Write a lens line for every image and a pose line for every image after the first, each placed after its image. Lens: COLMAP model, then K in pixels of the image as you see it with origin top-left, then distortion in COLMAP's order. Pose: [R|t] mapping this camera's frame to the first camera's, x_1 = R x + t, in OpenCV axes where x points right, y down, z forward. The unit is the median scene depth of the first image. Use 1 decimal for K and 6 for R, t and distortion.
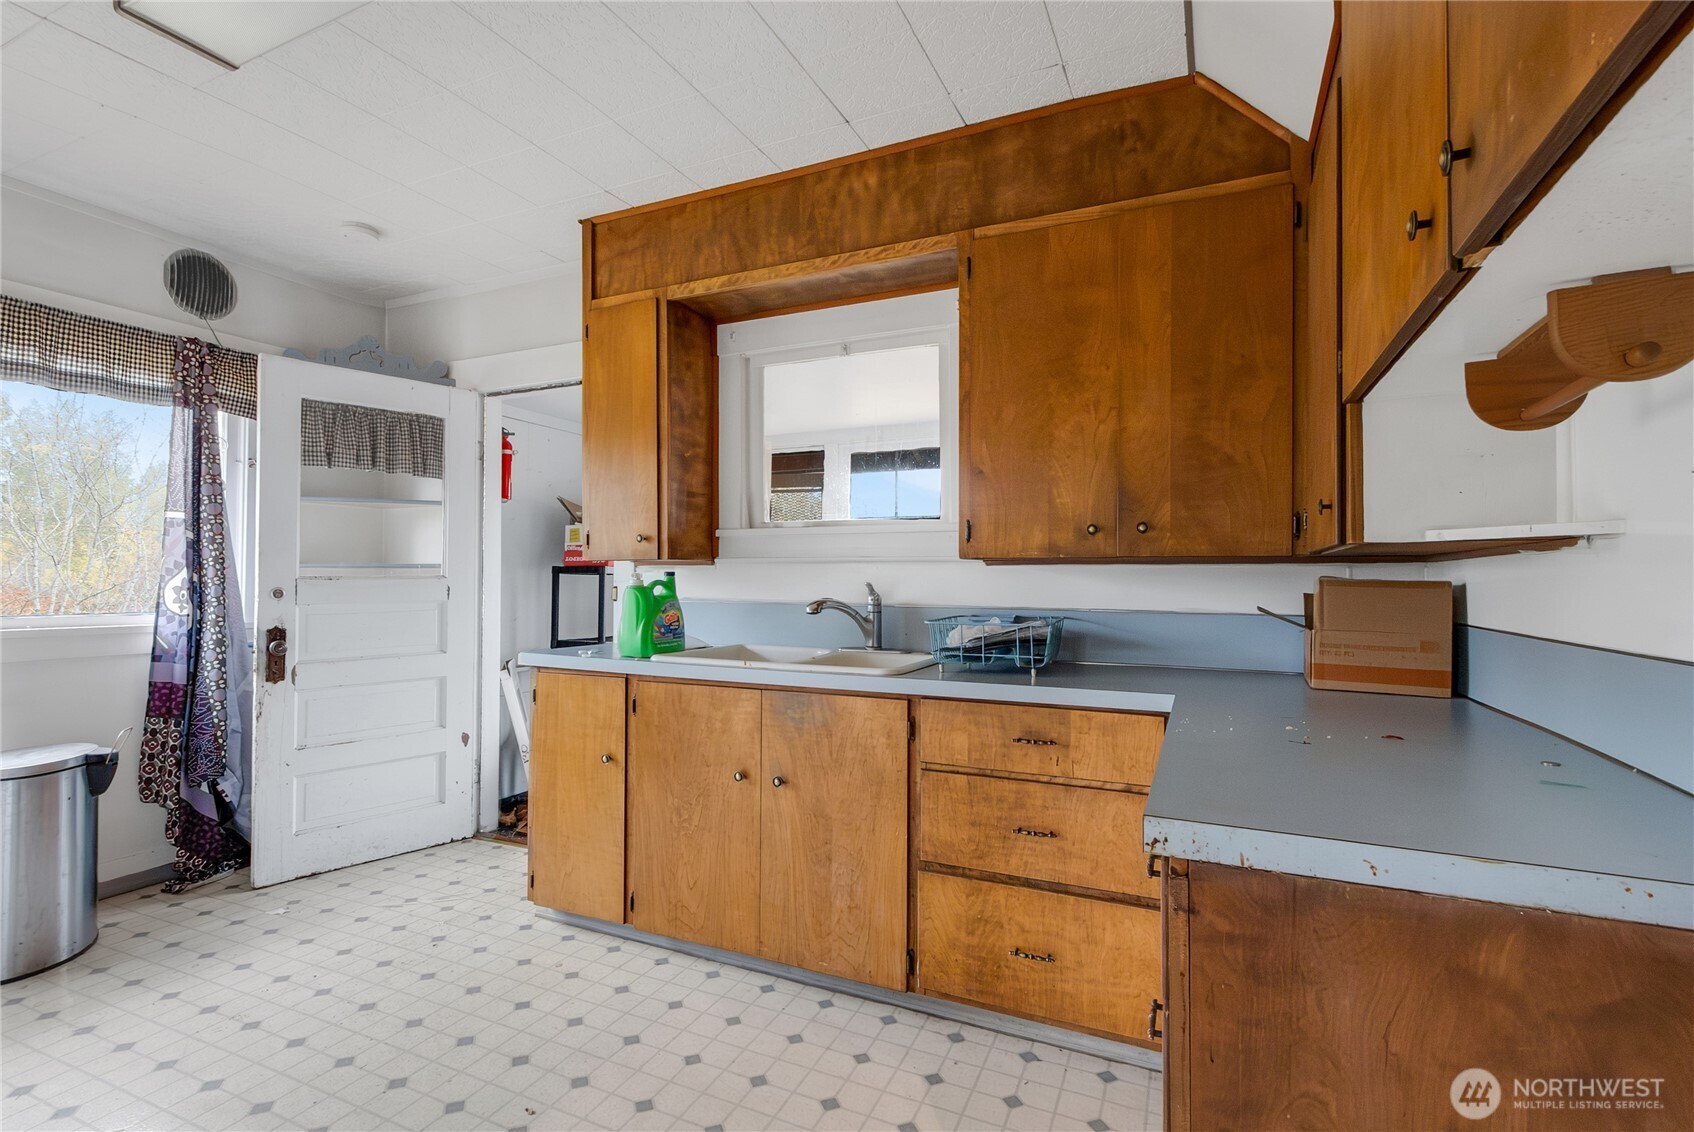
lens RADIAL K [[800.1, 0, 847.0], [0, 800.1, 566.0], [0, 0, 1]] dist [0.000308, 0.000041]
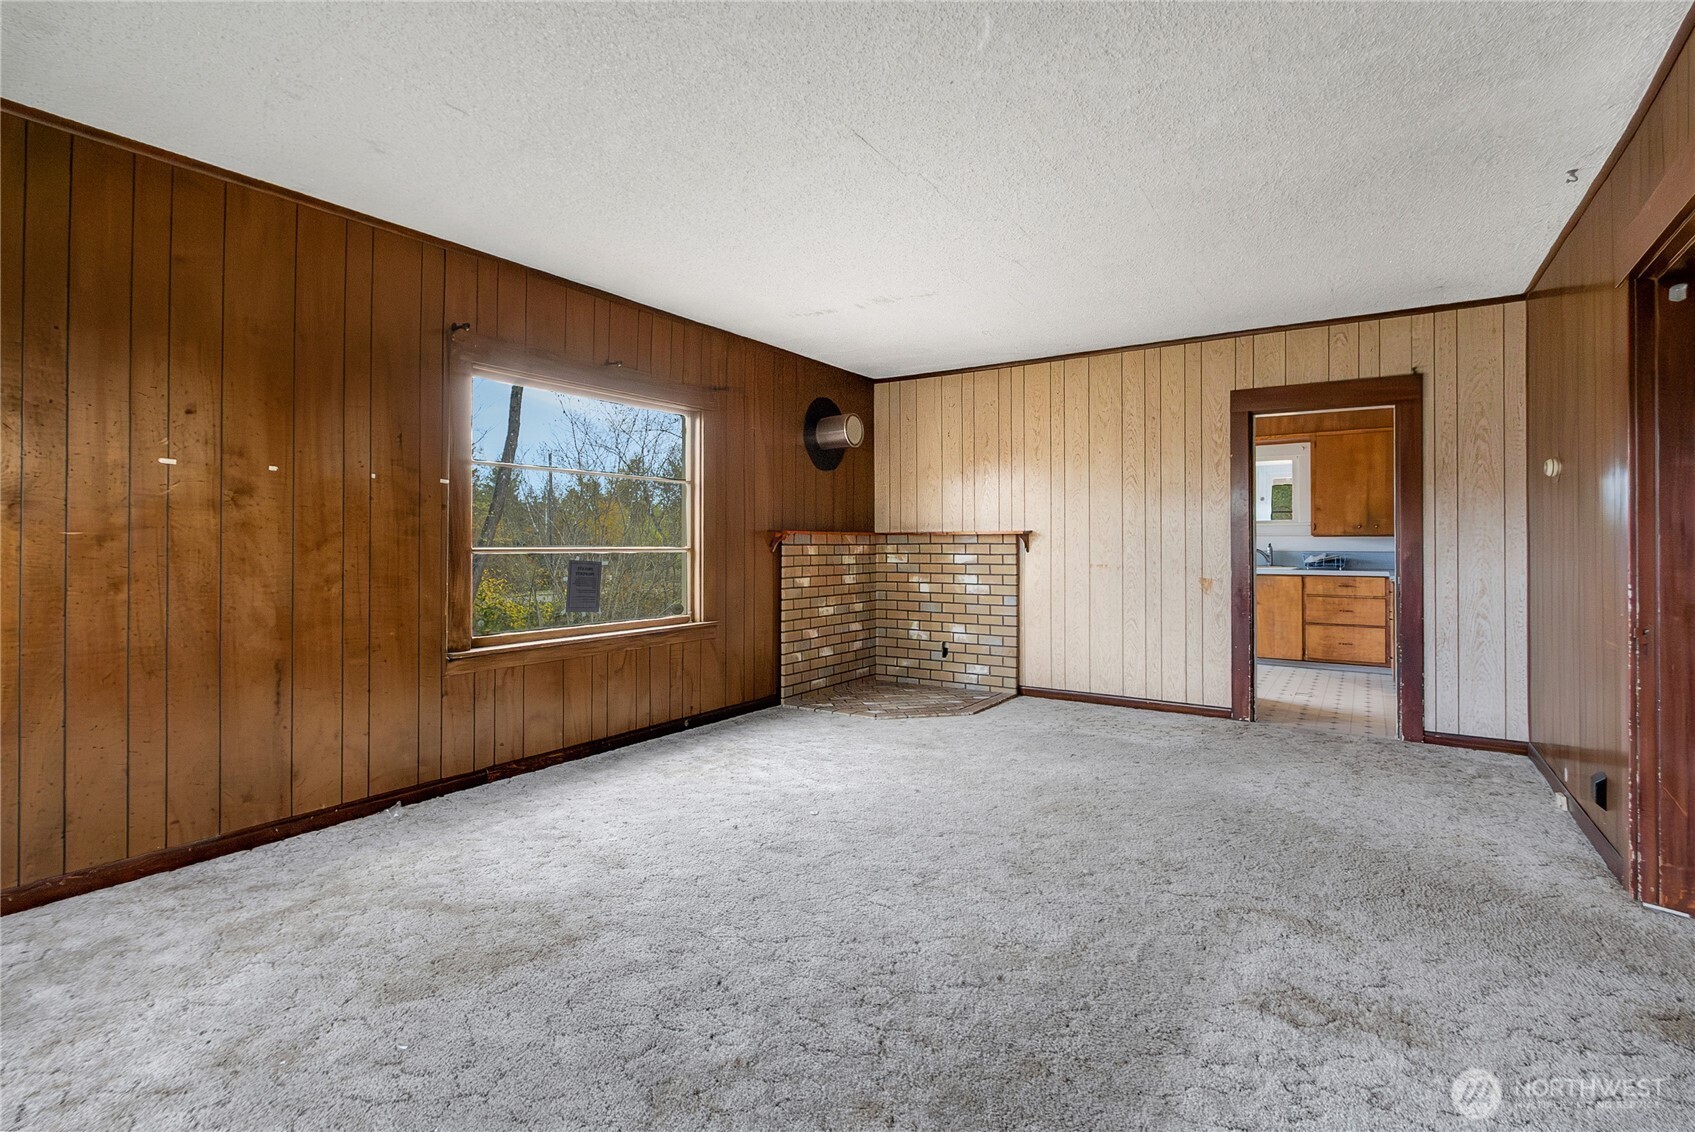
lens RADIAL K [[781.5, 0, 843.4], [0, 781.5, 545.1], [0, 0, 1]] dist [0.001543, 0.000405]
pose [[0.985874, -0.004121, -0.167437, -1.245928], [0.006264, 0.999905, 0.012270, -0.020630], [0.167370, -0.013145, 0.985806, -2.531107]]
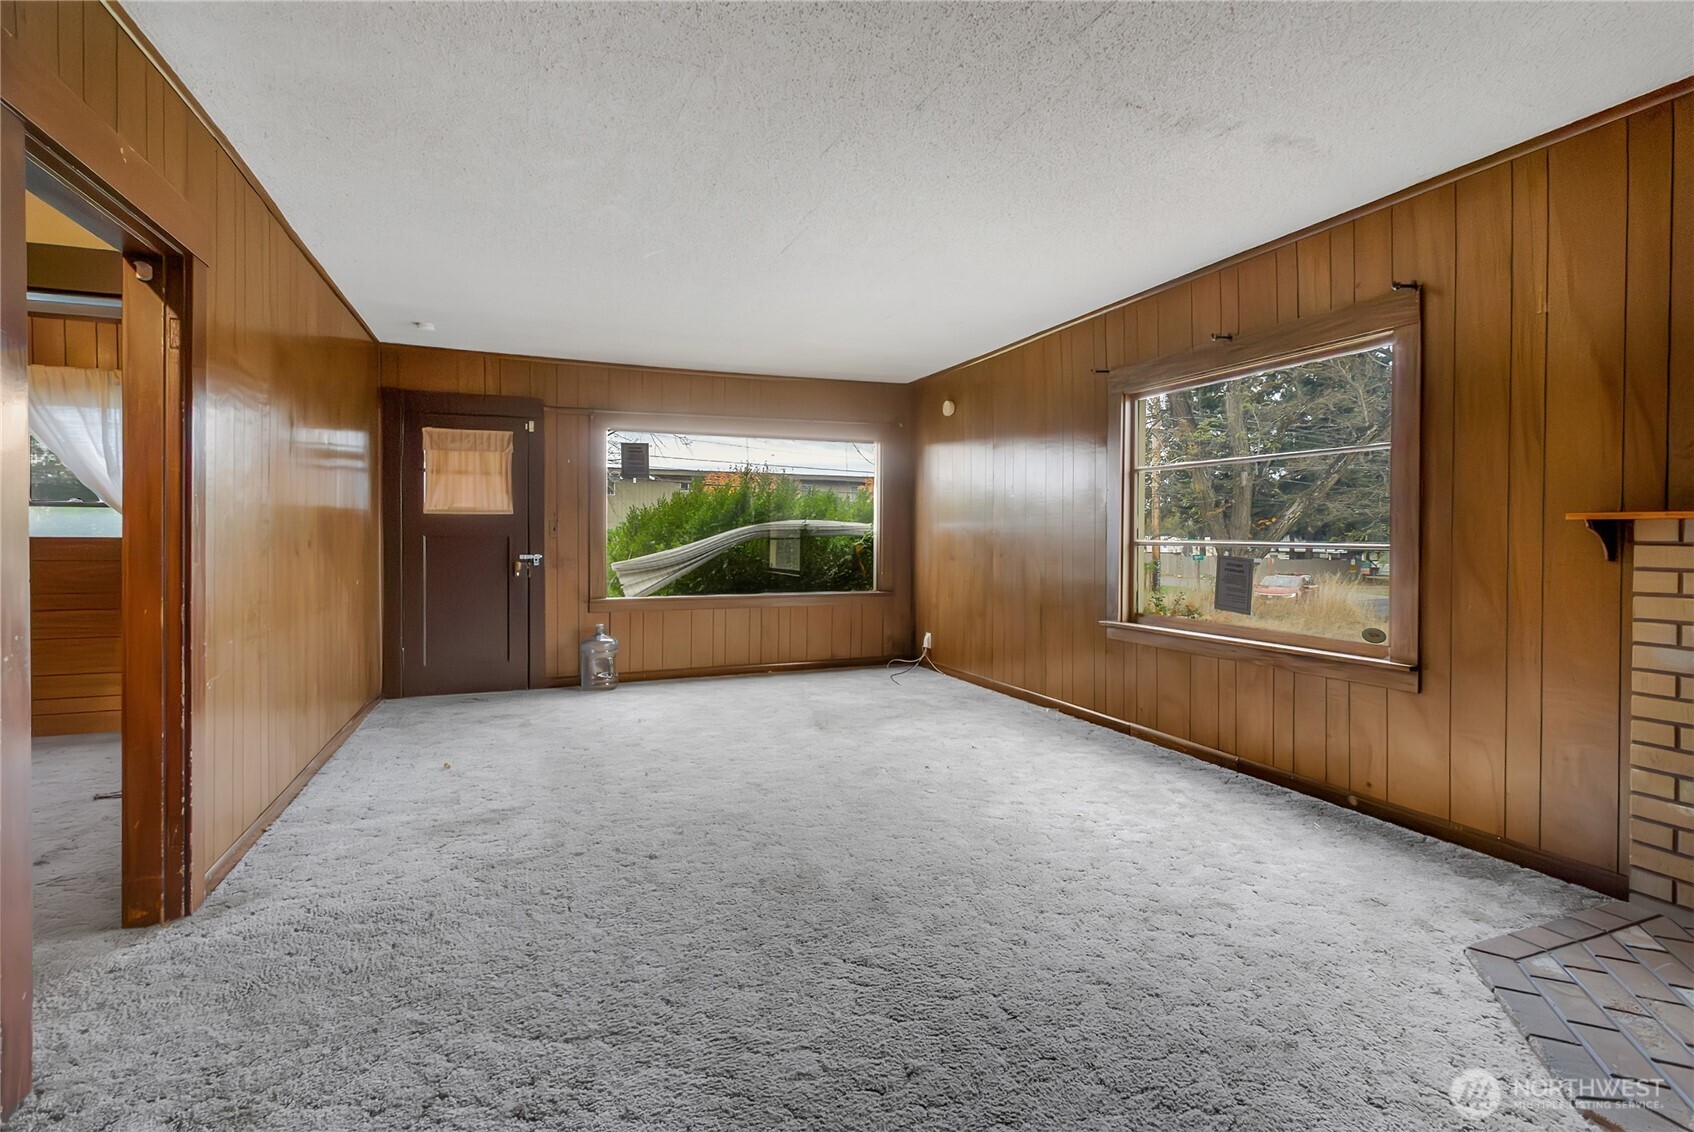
lens RADIAL K [[800.1, 0, 847.0], [0, 800.1, 566.0], [0, 0, 1]] dist [0.000308, 0.000041]
pose [[-0.688506, 0.020049, -0.724954, 1.593675], [0.000292, 0.999625, 0.027367, 0.067689], [0.725231, 0.018630, -0.688254, 4.572140]]
